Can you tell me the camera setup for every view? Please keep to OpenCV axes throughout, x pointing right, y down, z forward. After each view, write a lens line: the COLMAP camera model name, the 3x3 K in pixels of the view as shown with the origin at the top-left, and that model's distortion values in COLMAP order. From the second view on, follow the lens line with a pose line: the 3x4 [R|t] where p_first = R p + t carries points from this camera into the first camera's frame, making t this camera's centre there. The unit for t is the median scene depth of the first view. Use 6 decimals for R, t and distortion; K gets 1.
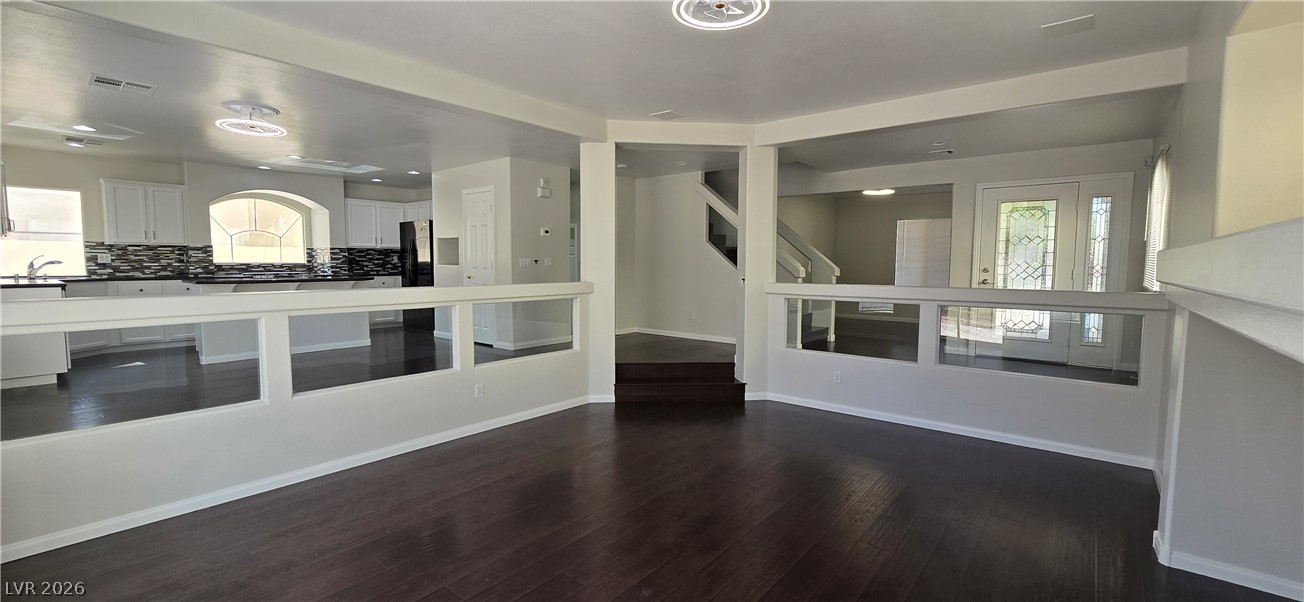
lens RADIAL K [[533.5, 0, 656.0], [0, 533.5, 299.6], [0, 0, 1]] dist [-0.001063, -0.000408]
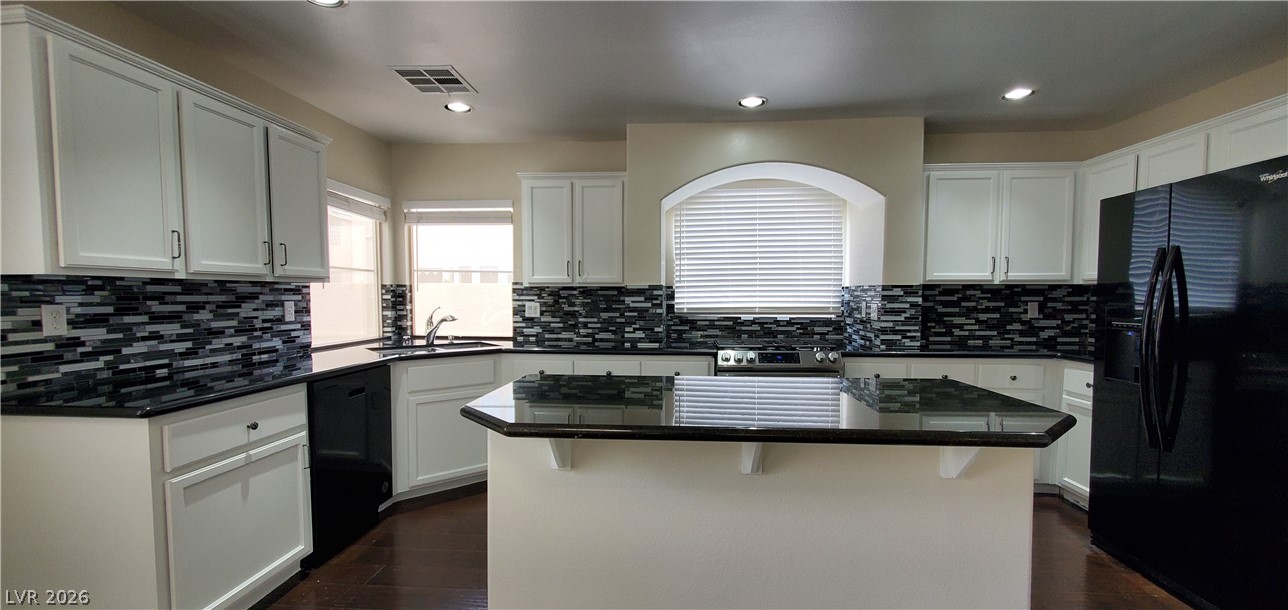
lens RADIAL K [[508.4, 0, 634.8], [0, 508.4, 325.1], [0, 0, 1]] dist [-0.002170, -0.000174]
pose [[0.555256, 0.041883, -0.830624, -0.452188], [-0.058687, 0.998215, 0.011103, -0.068414], [0.829606, 0.042582, 0.556723, 0.722387]]
